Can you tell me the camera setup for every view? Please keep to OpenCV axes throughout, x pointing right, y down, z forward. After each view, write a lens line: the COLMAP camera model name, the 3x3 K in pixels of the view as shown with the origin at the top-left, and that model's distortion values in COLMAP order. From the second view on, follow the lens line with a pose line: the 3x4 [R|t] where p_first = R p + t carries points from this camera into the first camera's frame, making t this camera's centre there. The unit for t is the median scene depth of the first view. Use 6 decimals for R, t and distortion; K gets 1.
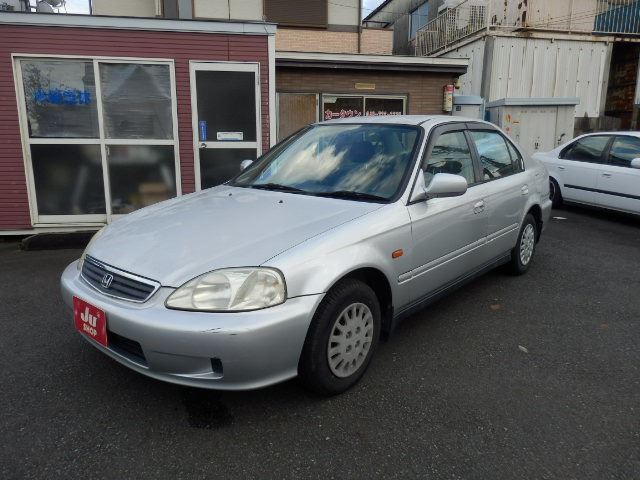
lens RADIAL K [[465.0, 0, 325.1], [0, 465.0, 238.6], [0, 0, 1]] dist [-0.002885, 0.000358]
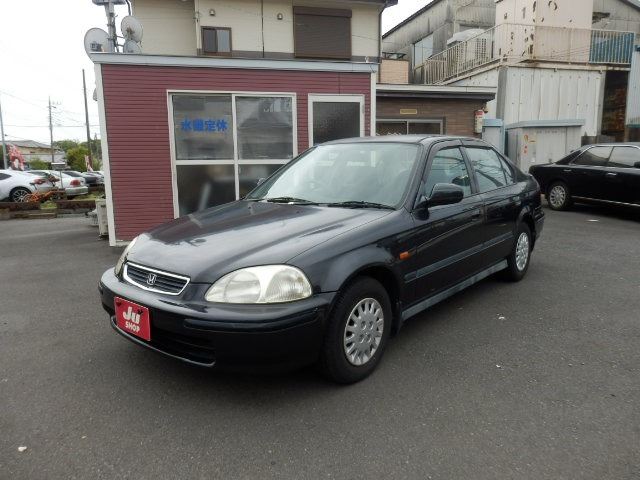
lens RADIAL K [[465.0, 0, 324.6], [0, 465.0, 239.8], [0, 0, 1]] dist [-0.002885, 0.000358]
pose [[0.997878, -0.027520, 0.059010, -0.158382], [0.030048, 0.998649, -0.042392, 0.022135], [-0.057764, 0.044075, 0.997357, -0.088862]]
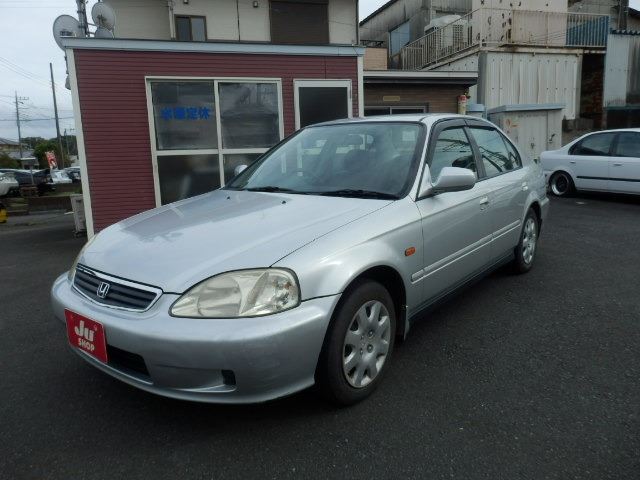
lens RADIAL K [[465.0, 0, 320.1], [0, 465.0, 229.5], [0, 0, 1]] dist [-0.002885, 0.000358]
pose [[0.993538, -0.056483, 0.098450, -0.173090], [0.060987, 0.997196, -0.043357, 0.021475], [-0.095725, 0.049081, 0.994197, -0.066413]]
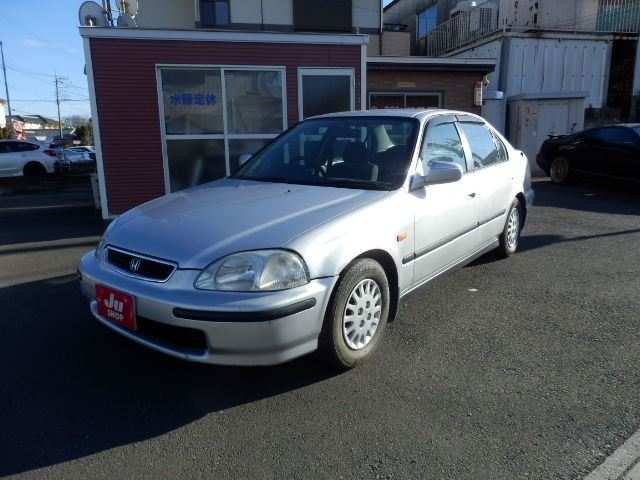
lens RADIAL K [[465.0, 0, 321.4], [0, 465.0, 235.5], [0, 0, 1]] dist [-0.002885, 0.000358]
pose [[0.999040, -0.029099, 0.032736, -0.135088], [0.029072, 0.999576, 0.001298, 0.024391], [-0.032760, -0.000345, 0.999463, -0.095593]]
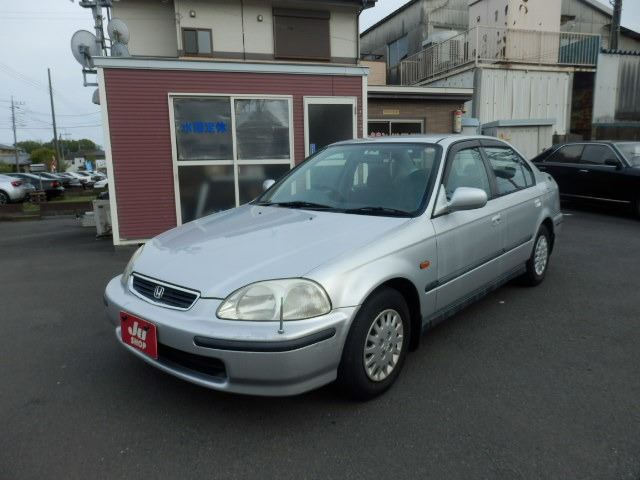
lens RADIAL K [[465.0, 0, 317.8], [0, 465.0, 242.3], [0, 0, 1]] dist [-0.002885, 0.000358]
pose [[0.993198, -0.045268, 0.107274, -0.194291], [0.049144, 0.998221, -0.033762, 0.025785], [-0.105555, 0.038804, 0.993656, -0.112175]]
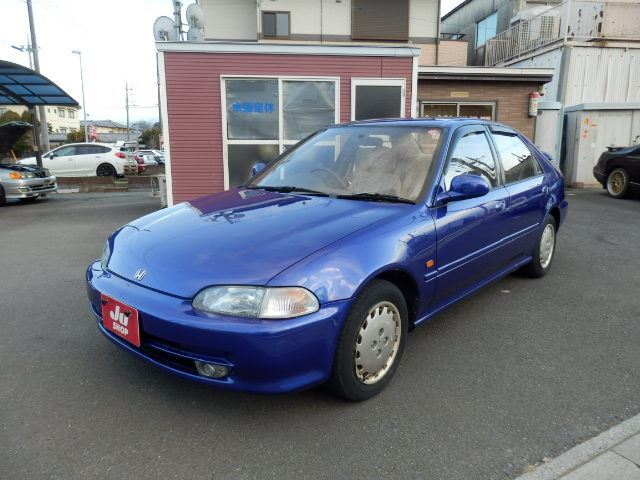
lens RADIAL K [[465.0, 0, 321.7], [0, 465.0, 242.2], [0, 0, 1]] dist [-0.002885, 0.000358]
pose [[0.997122, 0.011513, -0.074939, -0.130262], [-0.011727, 0.999928, -0.002414, 0.031998], [0.074905, 0.003286, 0.997185, -0.125615]]
